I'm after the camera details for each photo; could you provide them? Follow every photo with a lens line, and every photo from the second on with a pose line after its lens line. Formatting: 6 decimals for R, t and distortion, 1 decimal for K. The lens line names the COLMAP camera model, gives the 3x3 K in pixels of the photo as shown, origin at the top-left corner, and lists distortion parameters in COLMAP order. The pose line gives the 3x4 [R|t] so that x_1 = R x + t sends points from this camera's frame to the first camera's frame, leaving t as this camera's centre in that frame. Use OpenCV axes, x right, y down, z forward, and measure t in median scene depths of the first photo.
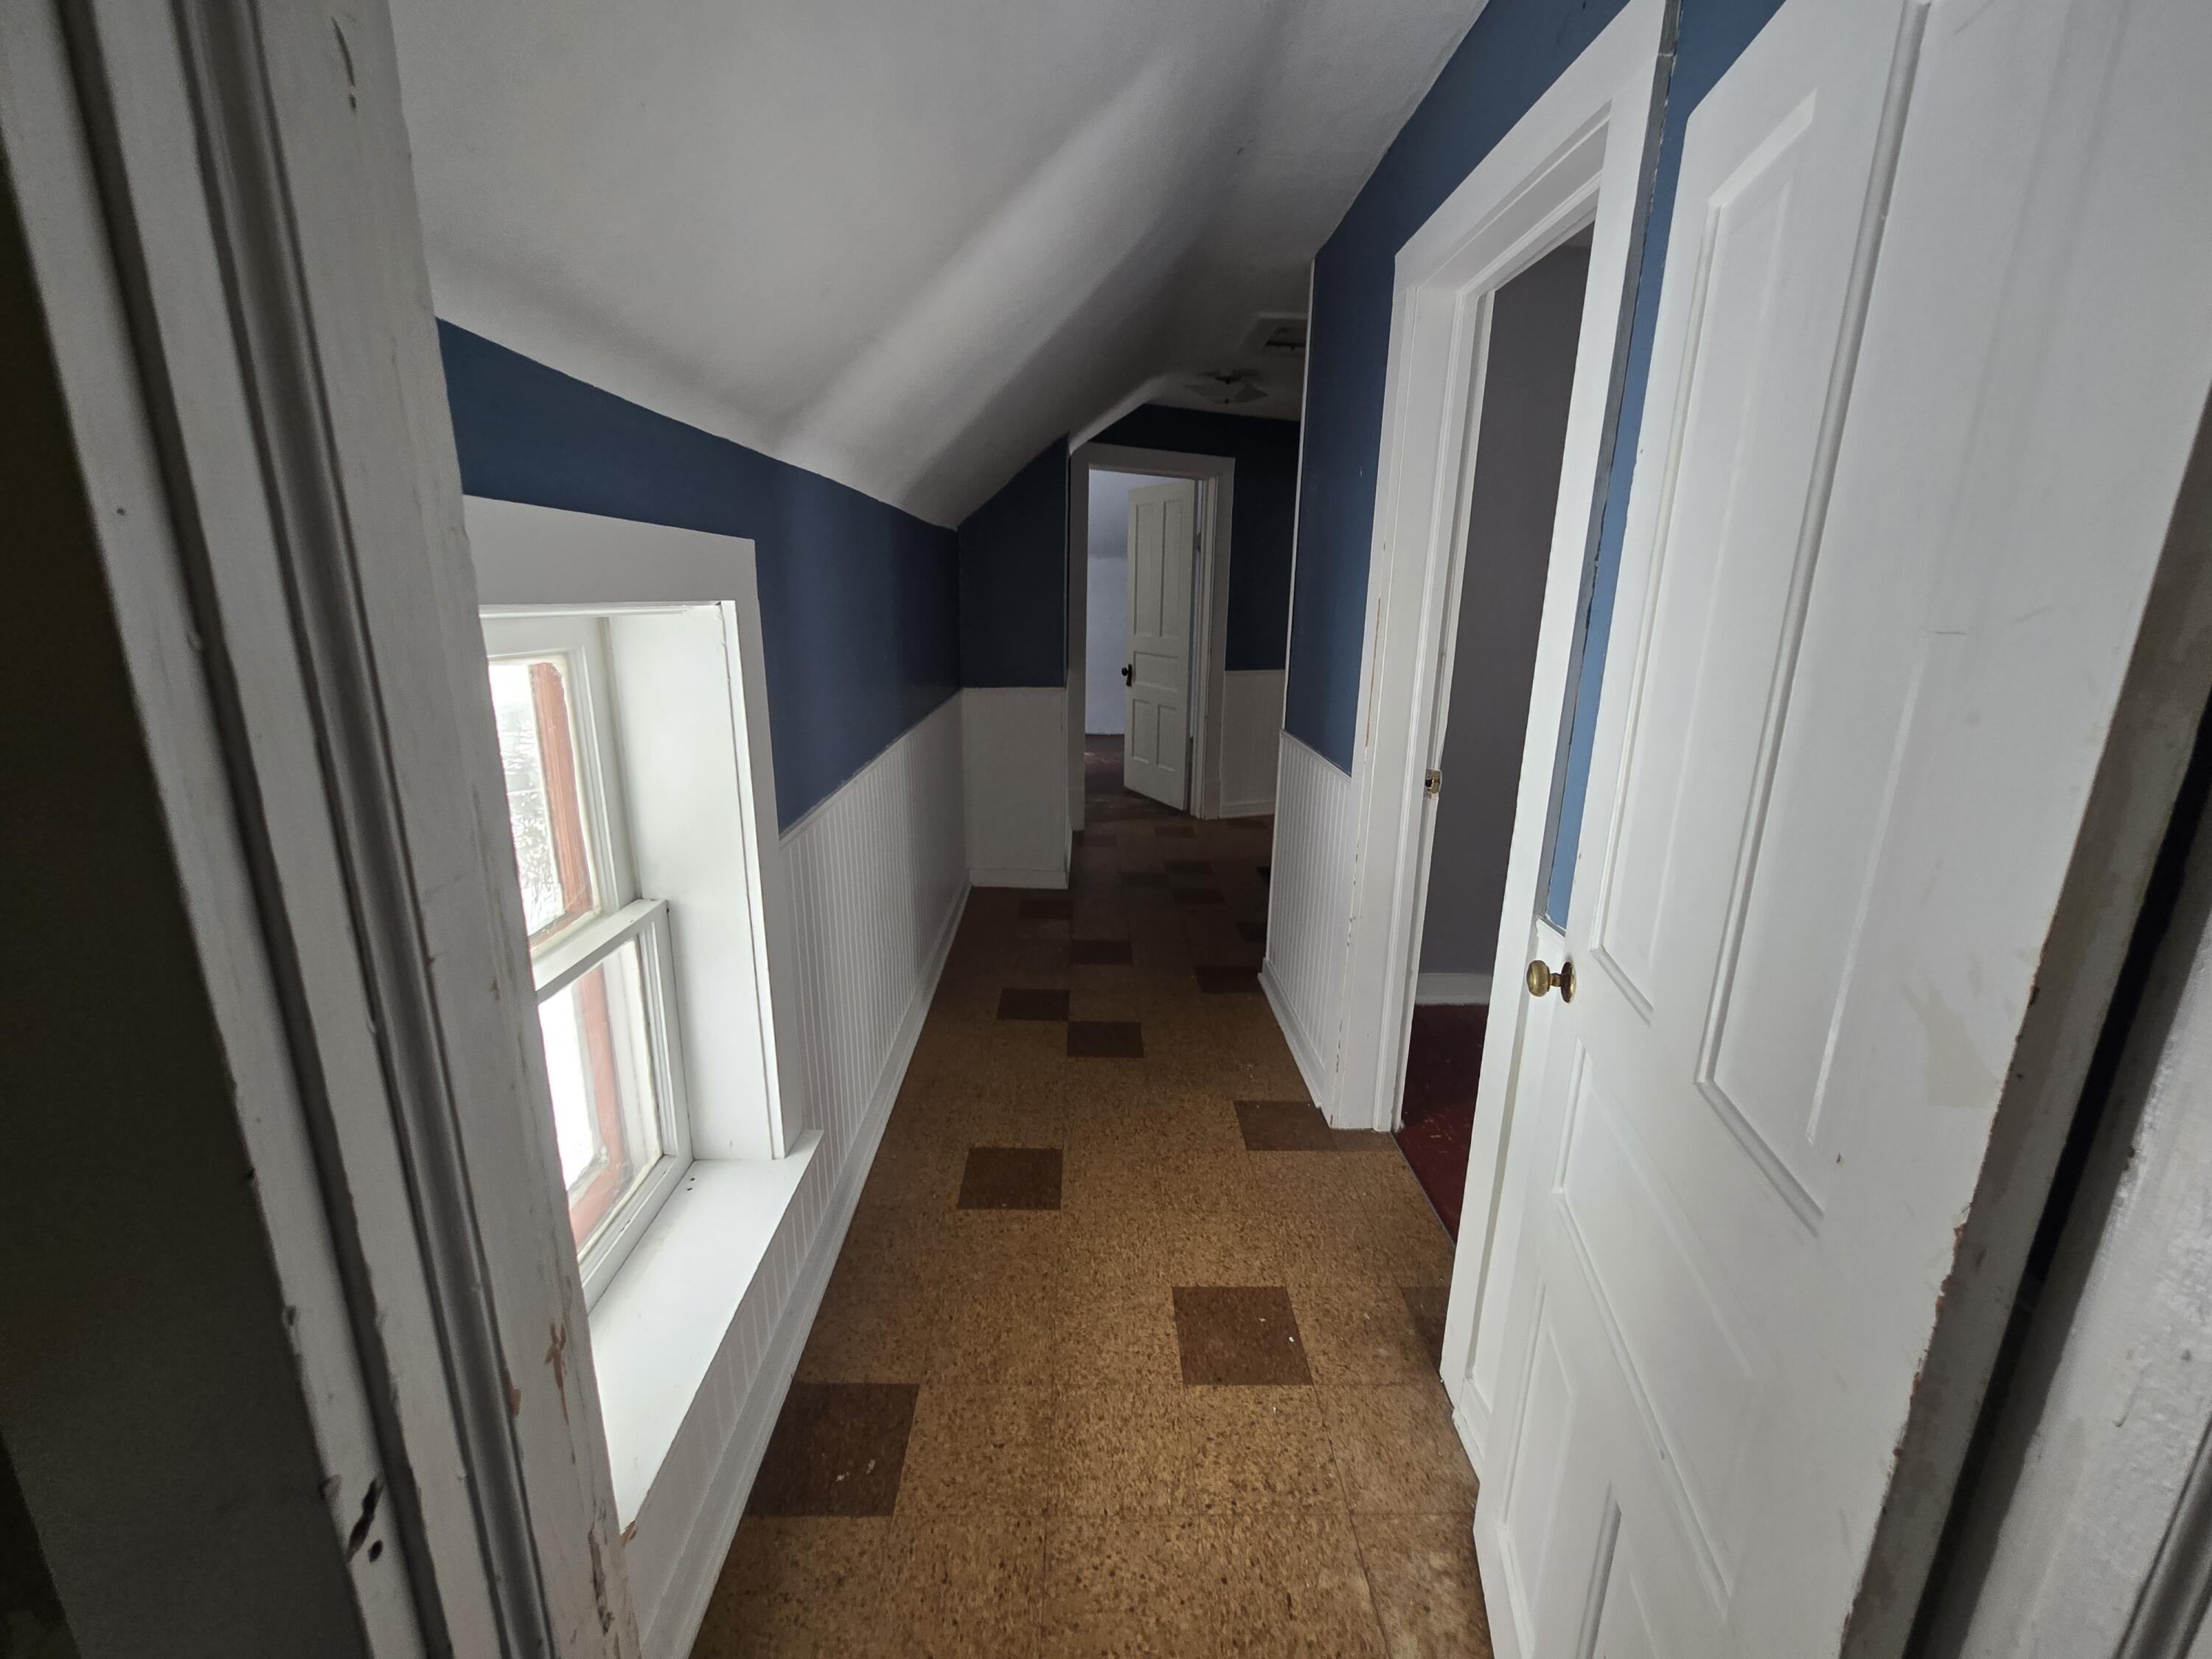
lens RADIAL K [[908.8, 0, 1115.4], [0, 908.8, 814.8], [0, 0, 1]] dist [-0.004965, 0.004054]
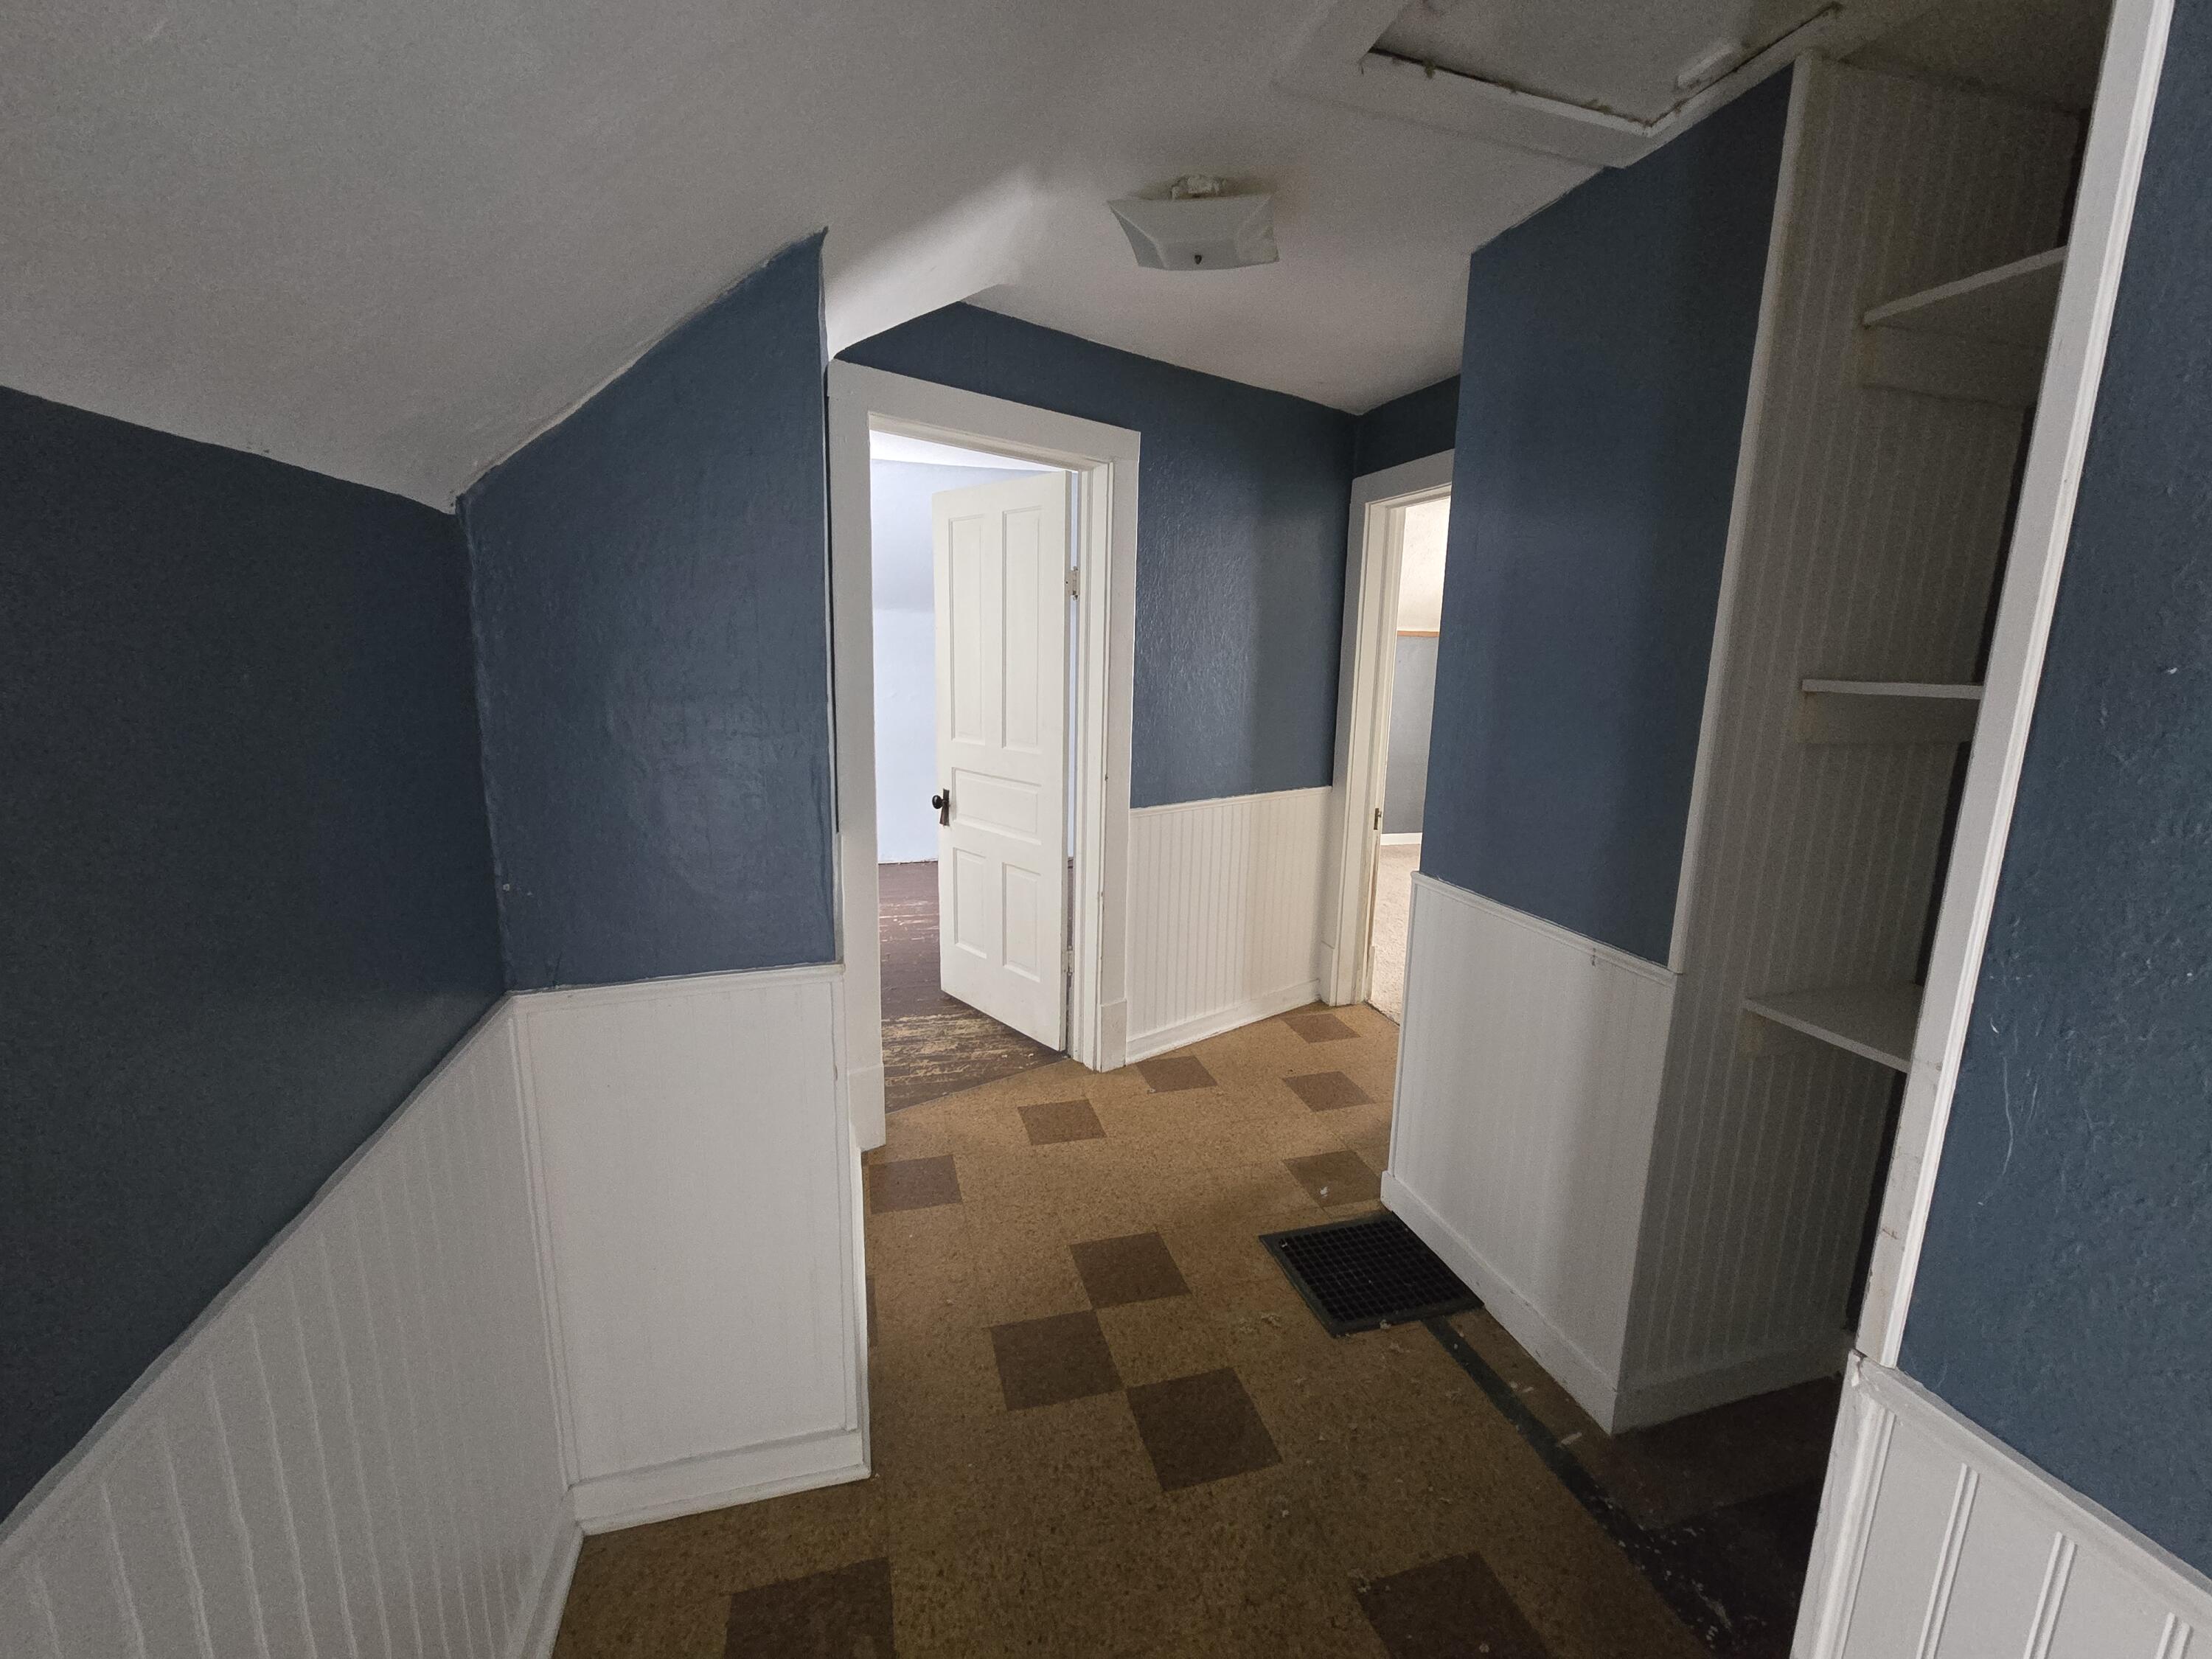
lens RADIAL K [[908.8, 0, 1115.4], [0, 908.8, 814.8], [0, 0, 1]] dist [-0.004965, 0.004054]
pose [[0.968049, -0.046070, 0.246491, -0.025606], [0.059986, 0.996984, -0.049245, -0.127119], [-0.243479, 0.062457, 0.967893, 0.454319]]
